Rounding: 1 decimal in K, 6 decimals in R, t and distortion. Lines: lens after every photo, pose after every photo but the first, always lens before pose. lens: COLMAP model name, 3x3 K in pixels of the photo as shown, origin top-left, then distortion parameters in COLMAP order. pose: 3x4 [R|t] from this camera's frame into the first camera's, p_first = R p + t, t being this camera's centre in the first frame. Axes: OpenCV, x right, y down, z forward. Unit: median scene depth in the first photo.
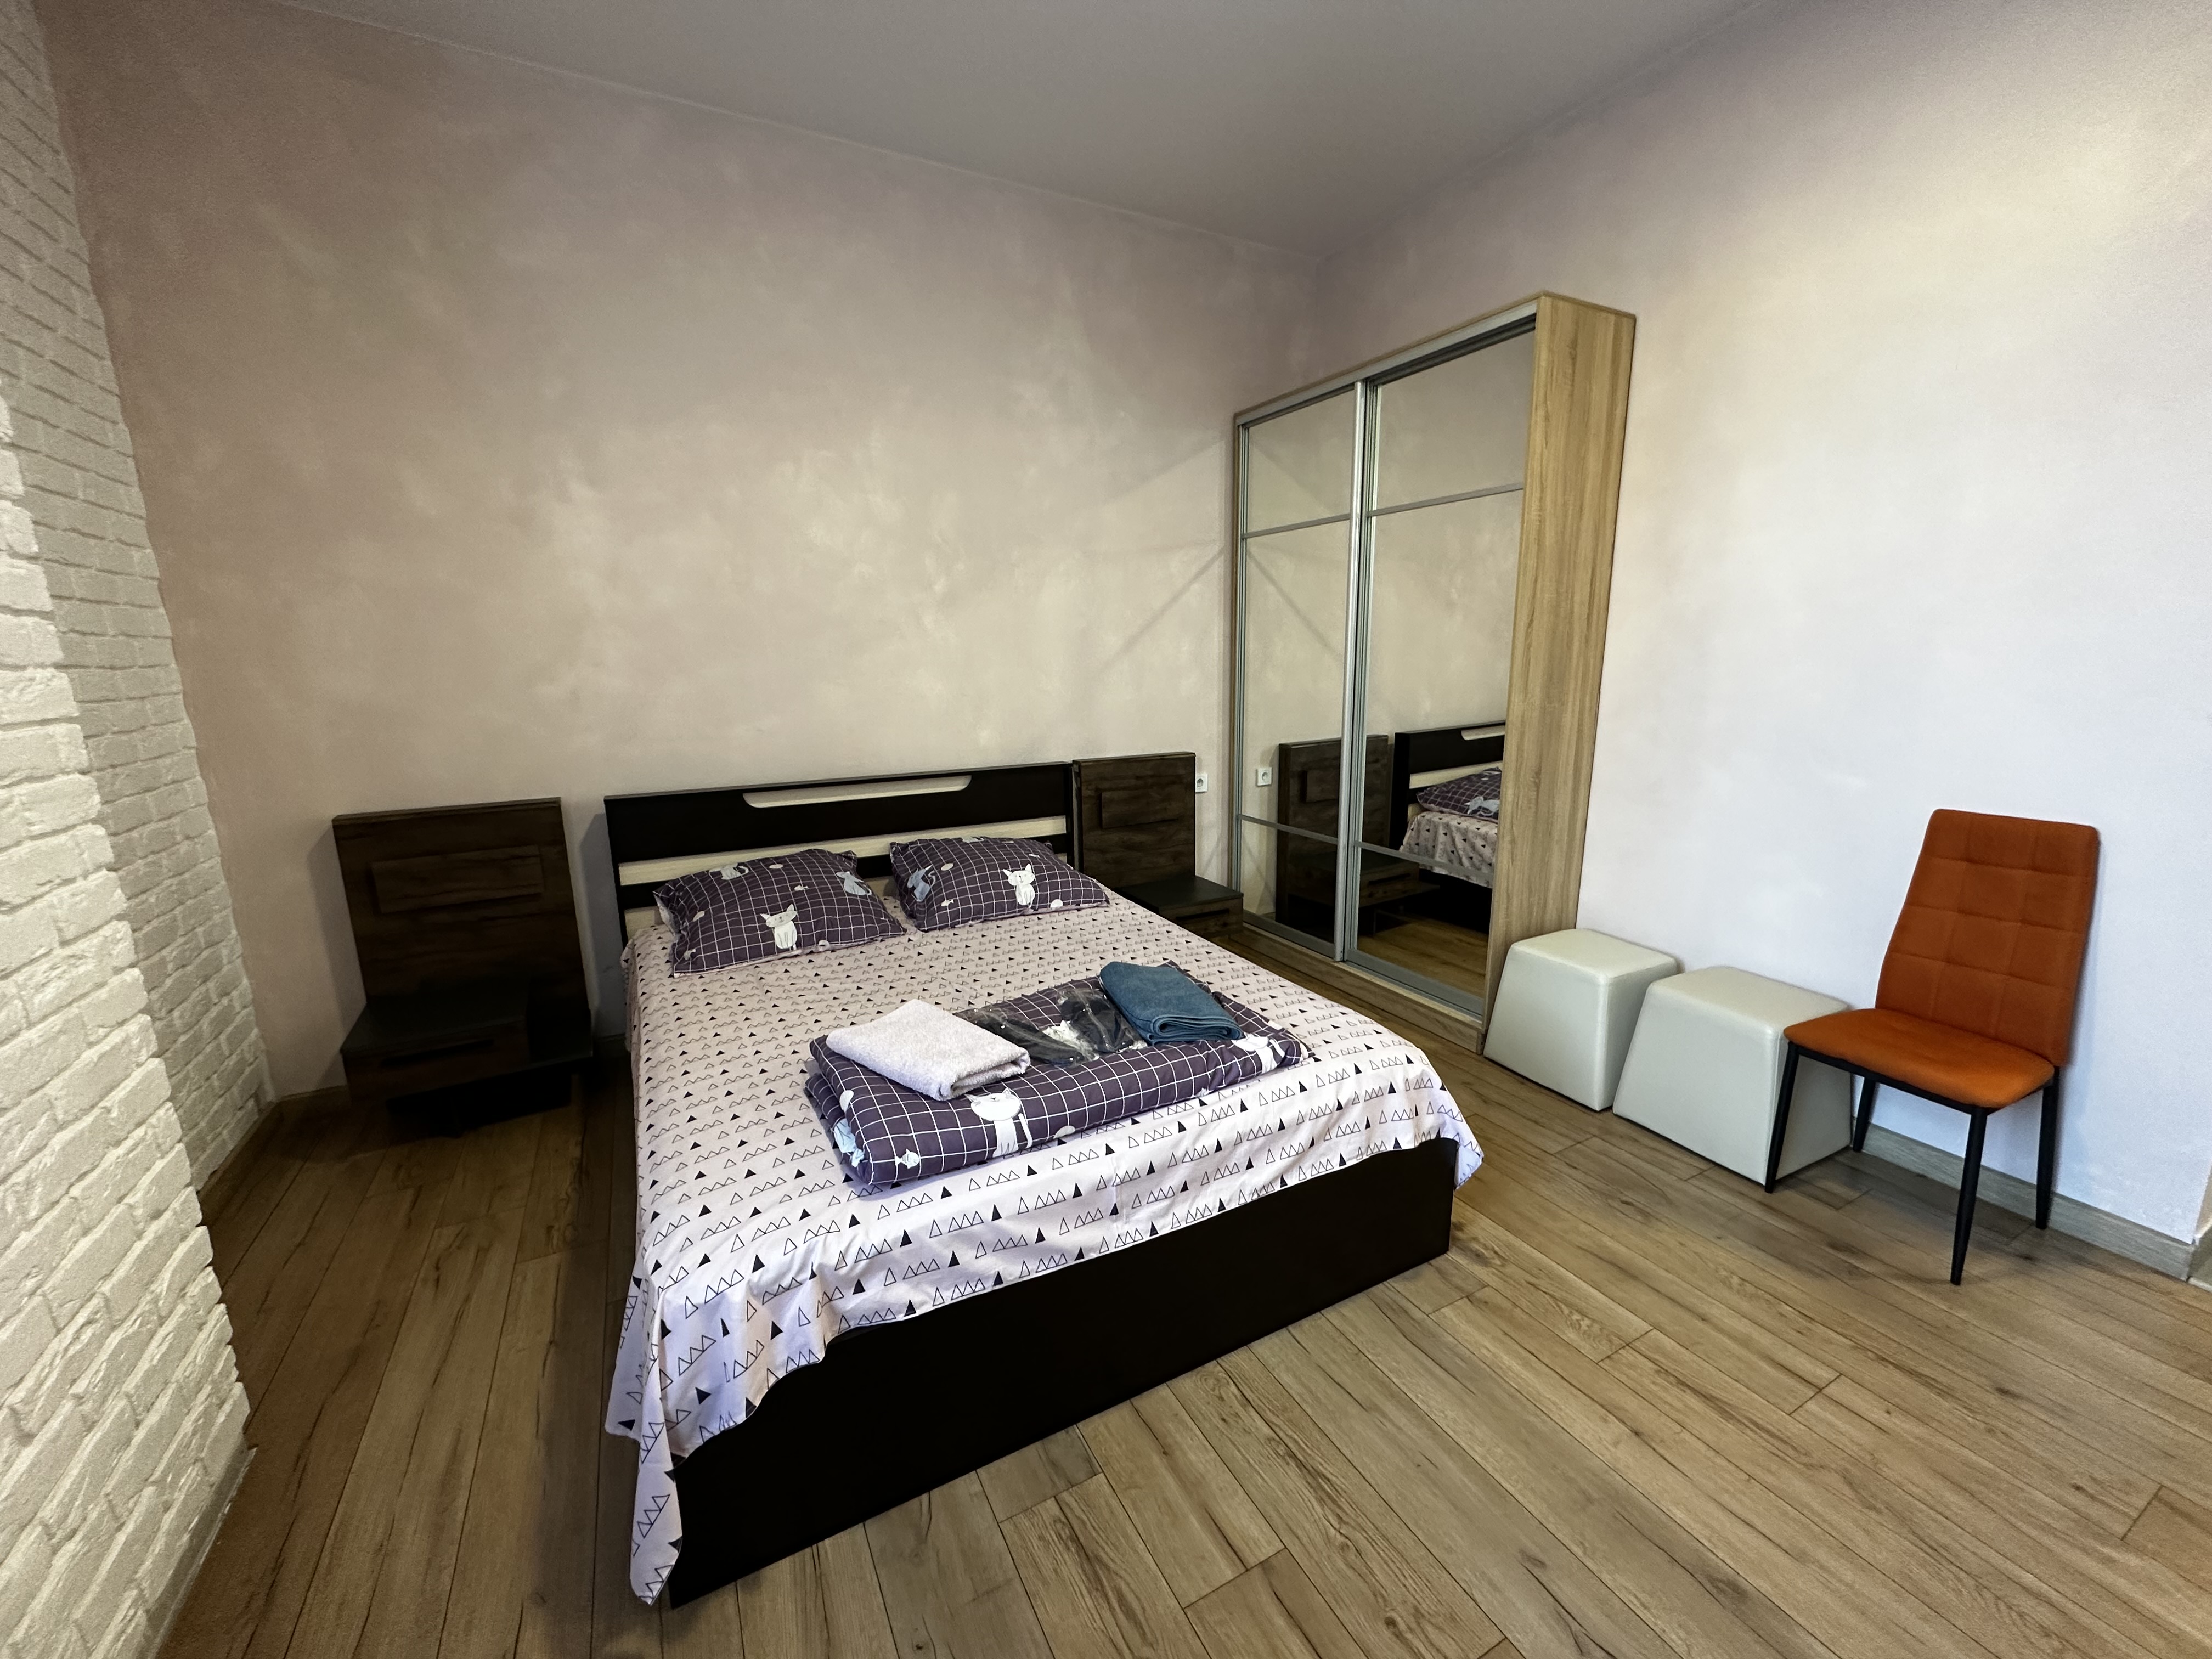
lens RADIAL K [[881.5, 0, 1108.9], [0, 881.5, 825.2], [0, 0, 1]] dist [-0.002469, 0.000155]
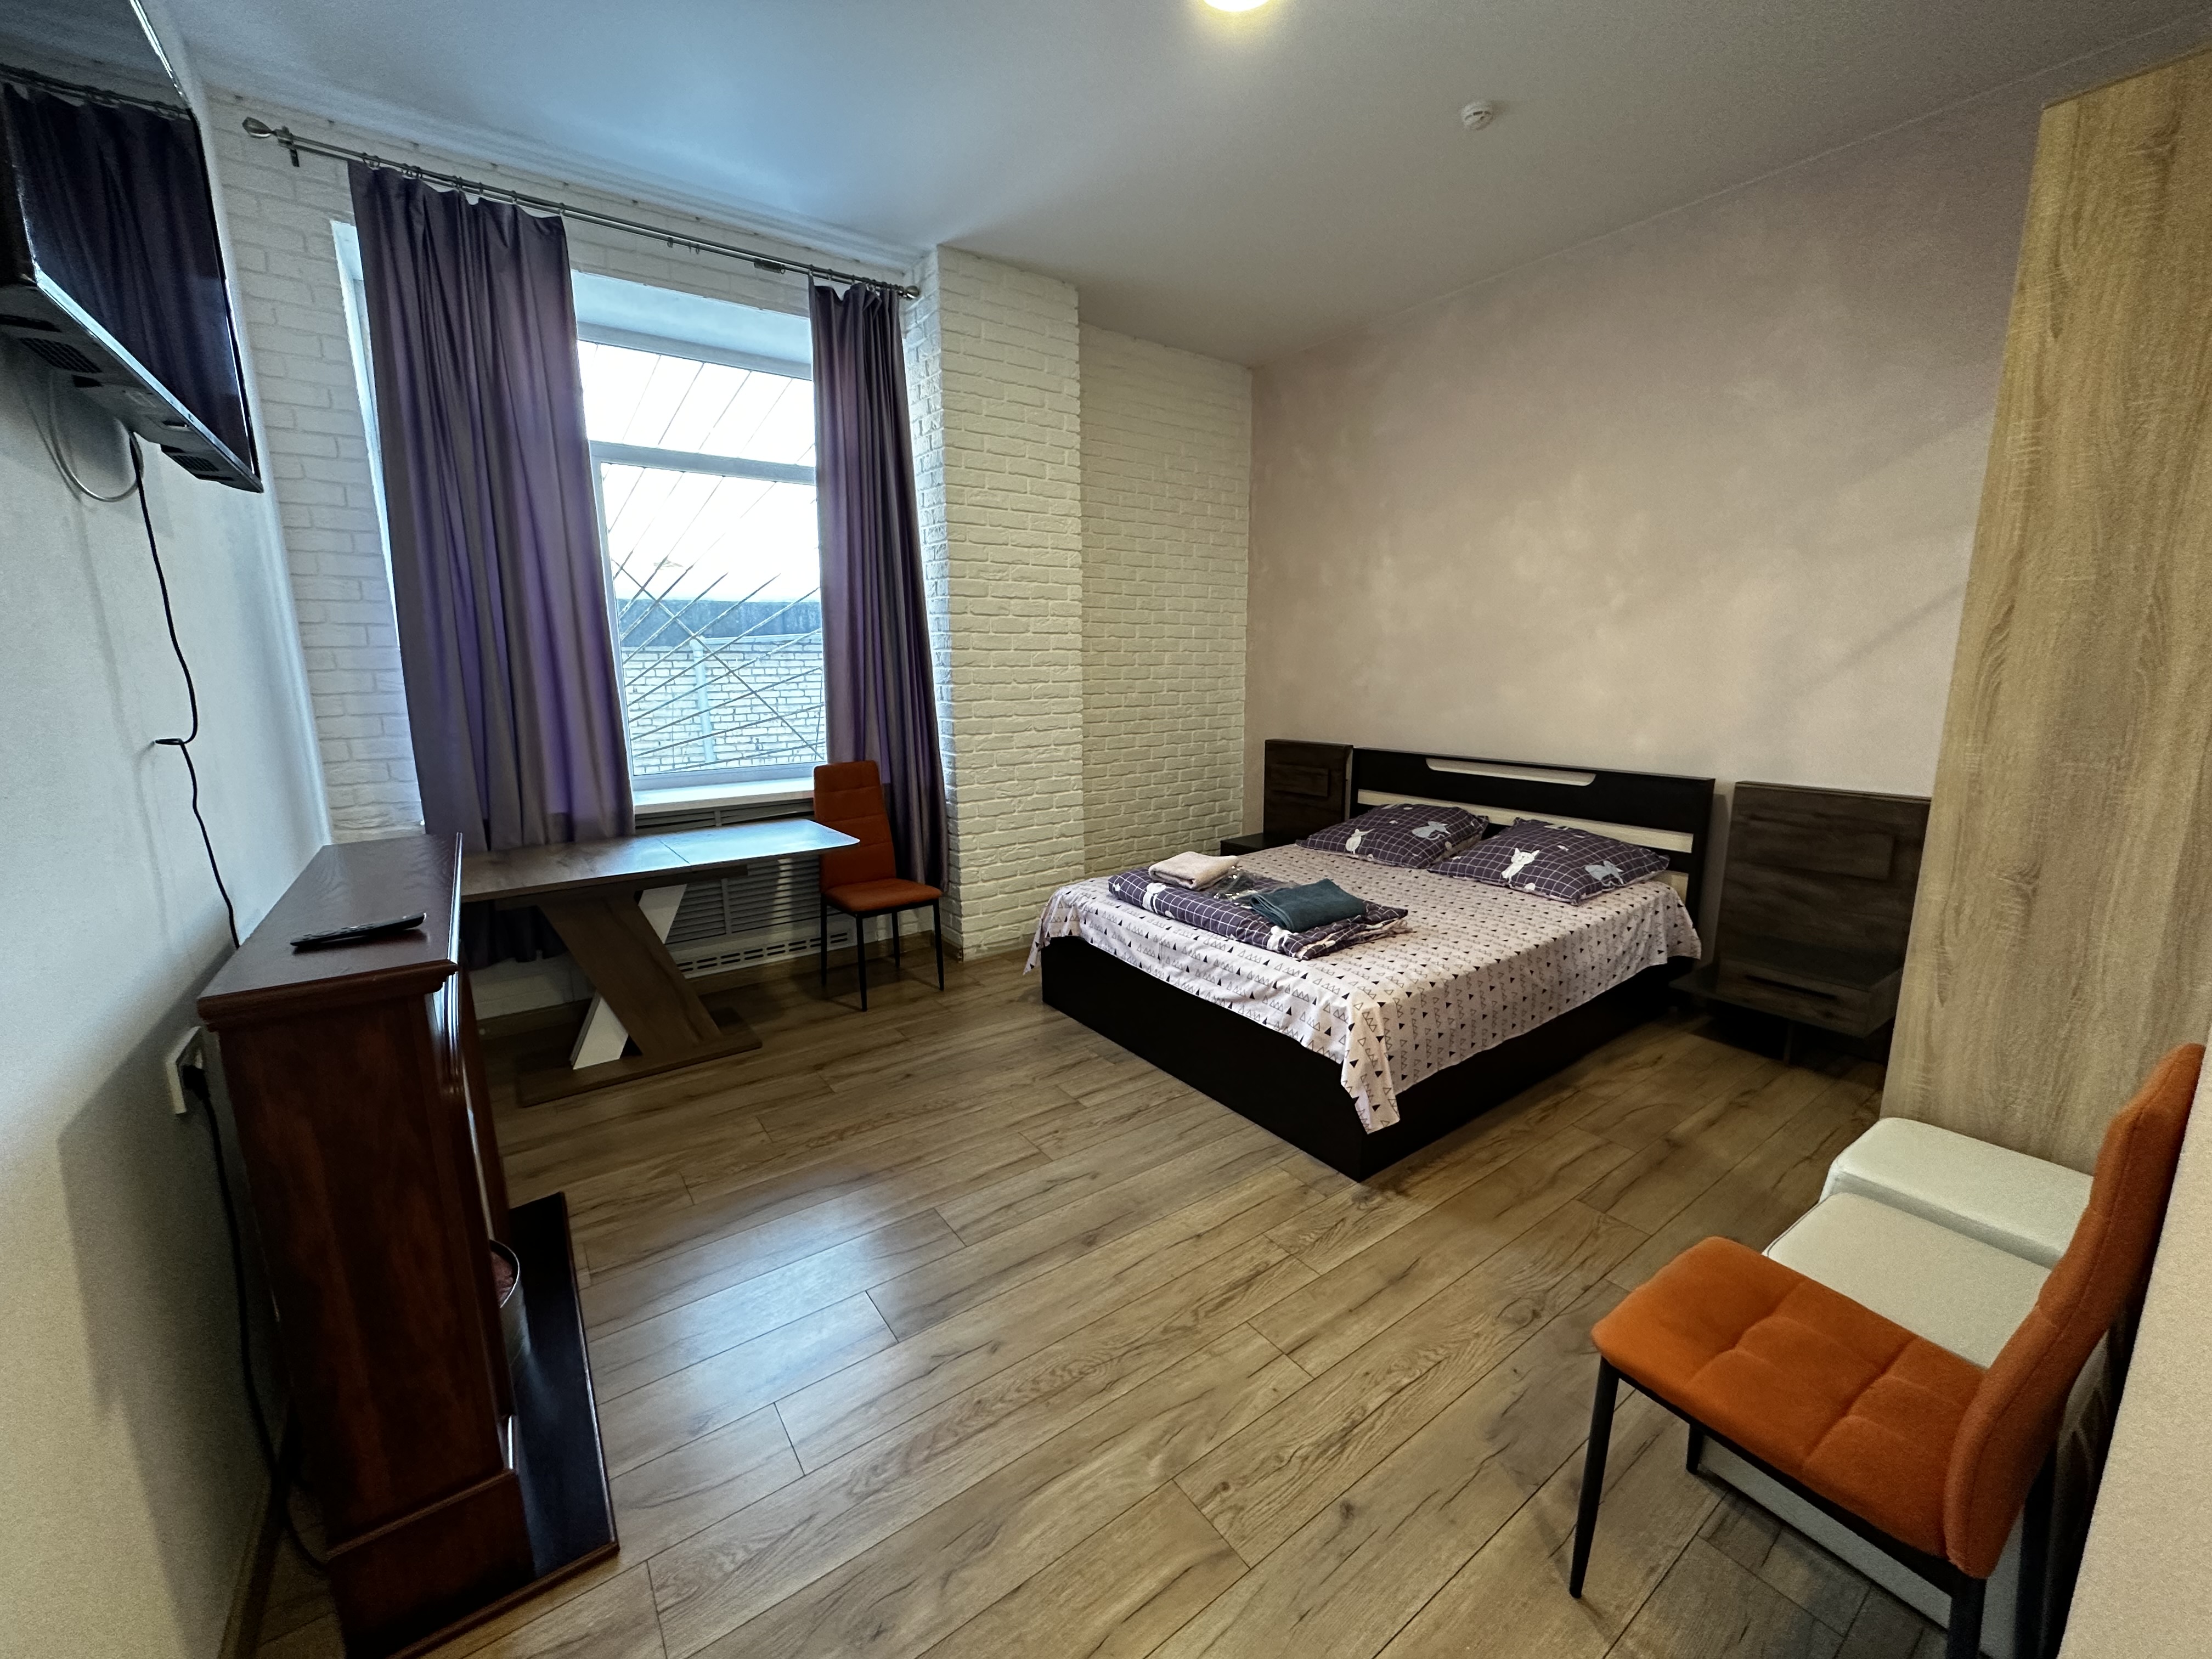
lens RADIAL K [[881.5, 0, 1112.9], [0, 881.5, 832.1], [0, 0, 1]] dist [-0.002469, 0.000155]
pose [[0.140448, 0.199152, -0.969852, 1.070300], [-0.186566, 0.967337, 0.171619, -0.081538], [0.972351, 0.156838, 0.173016, 0.313681]]
